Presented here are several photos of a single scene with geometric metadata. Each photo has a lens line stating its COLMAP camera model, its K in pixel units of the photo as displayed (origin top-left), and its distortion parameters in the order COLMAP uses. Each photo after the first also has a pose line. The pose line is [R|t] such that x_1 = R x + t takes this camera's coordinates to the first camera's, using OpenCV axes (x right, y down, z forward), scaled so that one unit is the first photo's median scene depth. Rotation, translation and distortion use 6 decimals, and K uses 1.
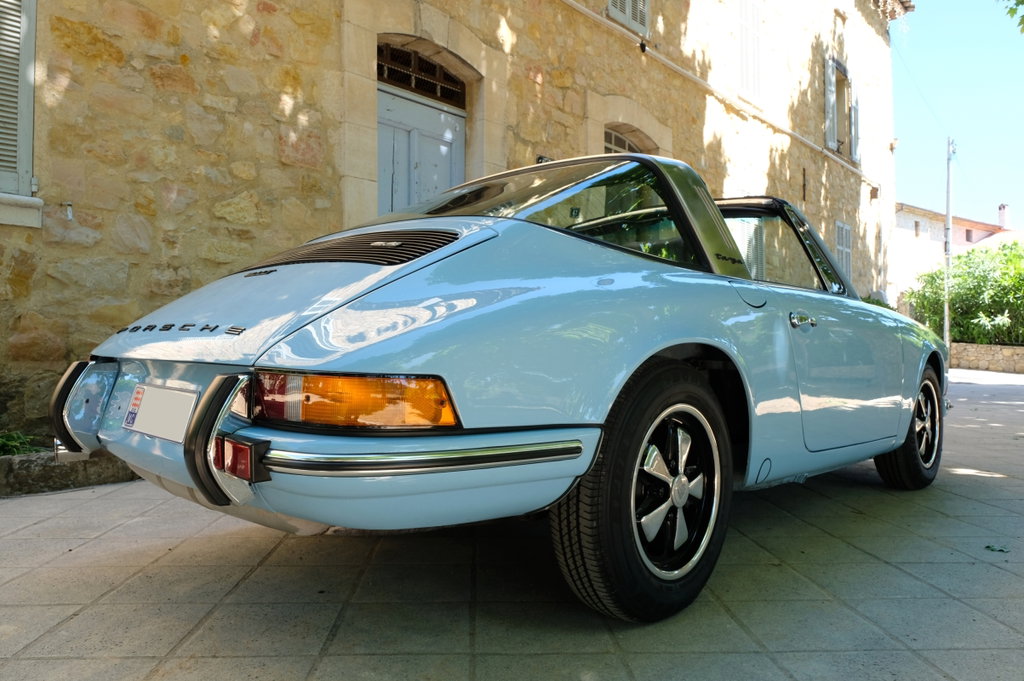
lens RADIAL K [[725.5, 0, 512.0], [0, 725.5, 340.5], [0, 0, 1]] dist [-0.008806, 0.000616]
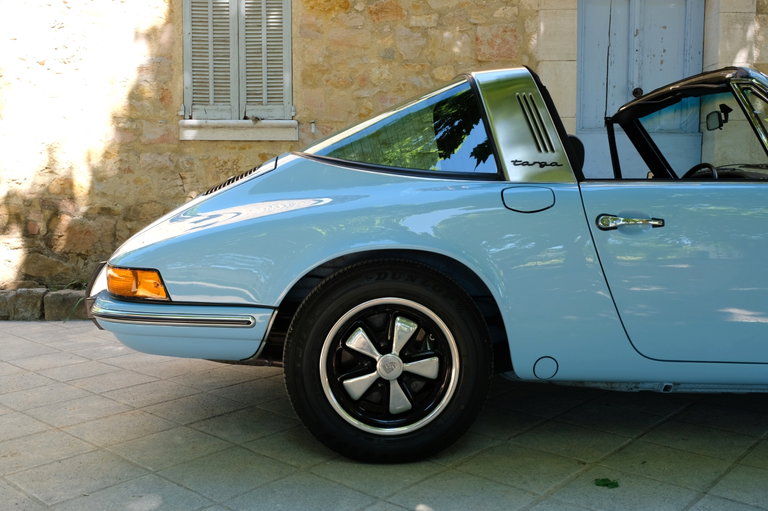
lens RADIAL K [[733.8, 0, 384.0], [0, 733.8, 255.5], [0, 0, 1]] dist [0.011741, -0.007297]
pose [[0.708748, 0.046987, -0.703895, 0.475869], [0.014787, 0.996571, 0.081413, -0.037245], [0.705307, -0.068110, 0.705623, 0.050192]]
